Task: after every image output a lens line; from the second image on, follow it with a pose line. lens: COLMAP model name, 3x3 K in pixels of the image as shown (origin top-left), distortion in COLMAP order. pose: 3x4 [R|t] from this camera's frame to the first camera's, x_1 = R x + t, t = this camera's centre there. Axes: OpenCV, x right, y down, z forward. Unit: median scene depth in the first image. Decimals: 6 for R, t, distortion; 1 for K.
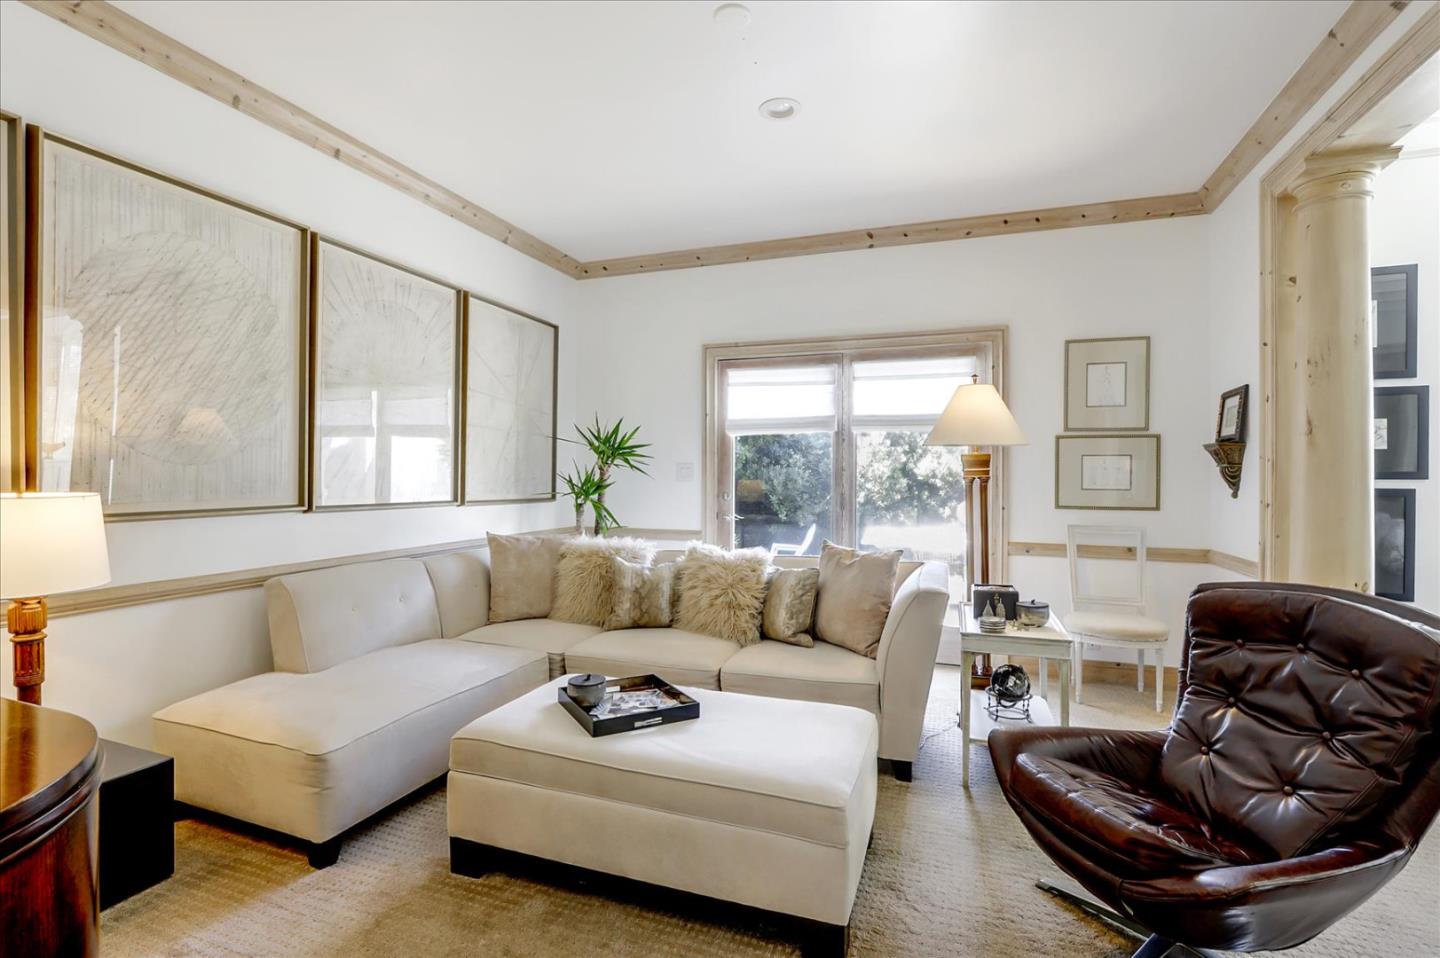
lens RADIAL K [[683.3, 0, 709.3], [0, 683.3, 489.0], [0, 0, 1]] dist [-0.012506, 0.000707]
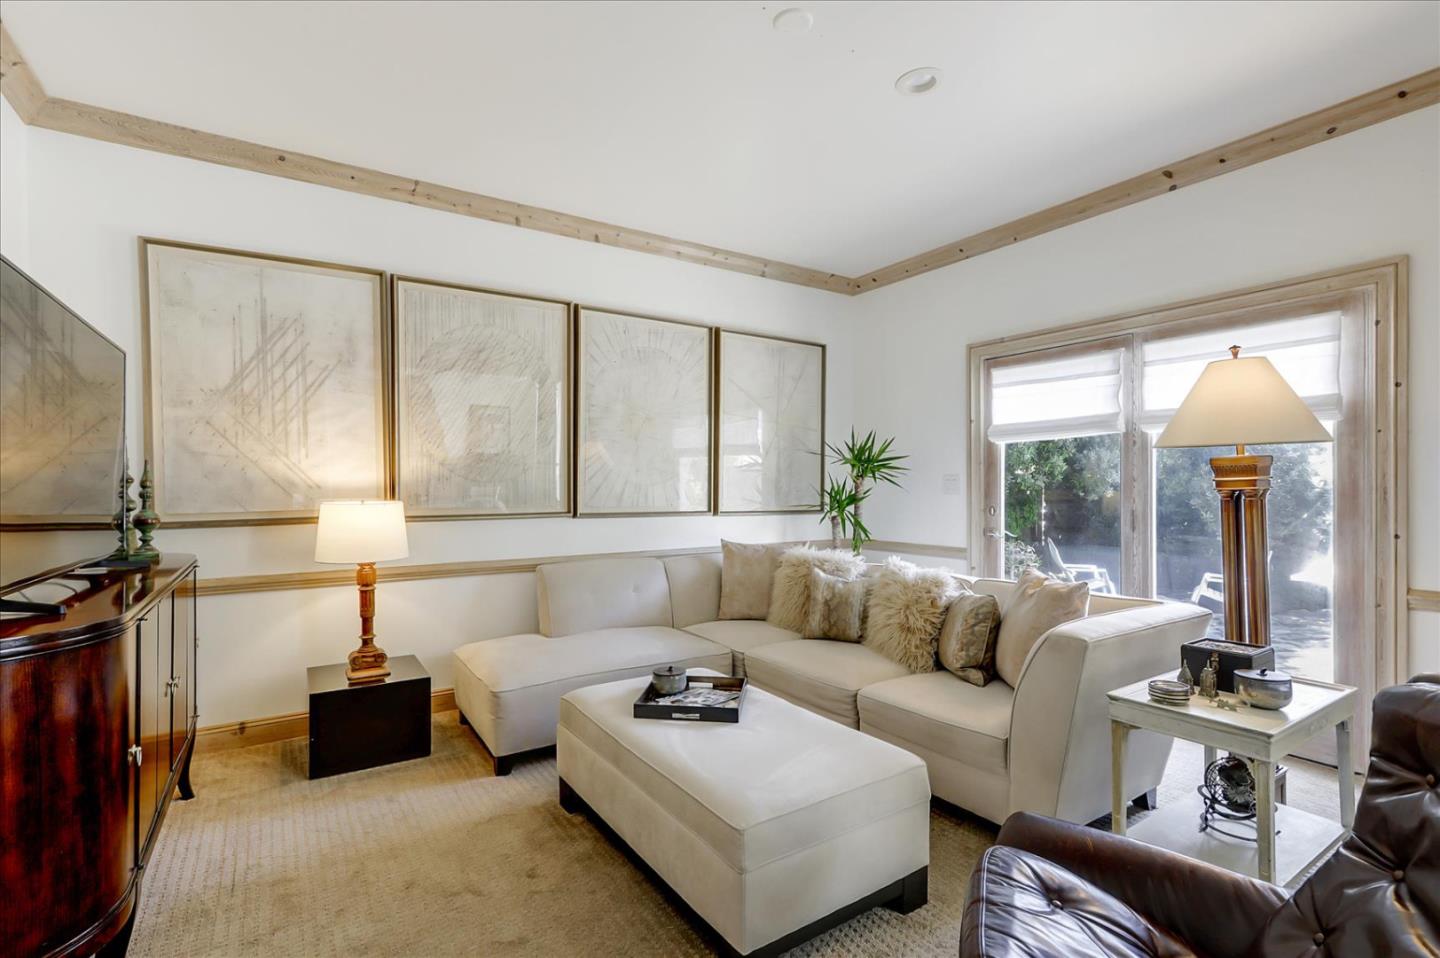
lens RADIAL K [[681.4, 0, 716.4], [0, 681.4, 502.7], [0, 0, 1]] dist [0.000082, 0.011011]
pose [[0.800203, 0.008807, -0.599664, 0.366543], [-0.006938, 0.999961, 0.005429, -0.003438], [0.599688, -0.000184, 0.800234, 0.095062]]
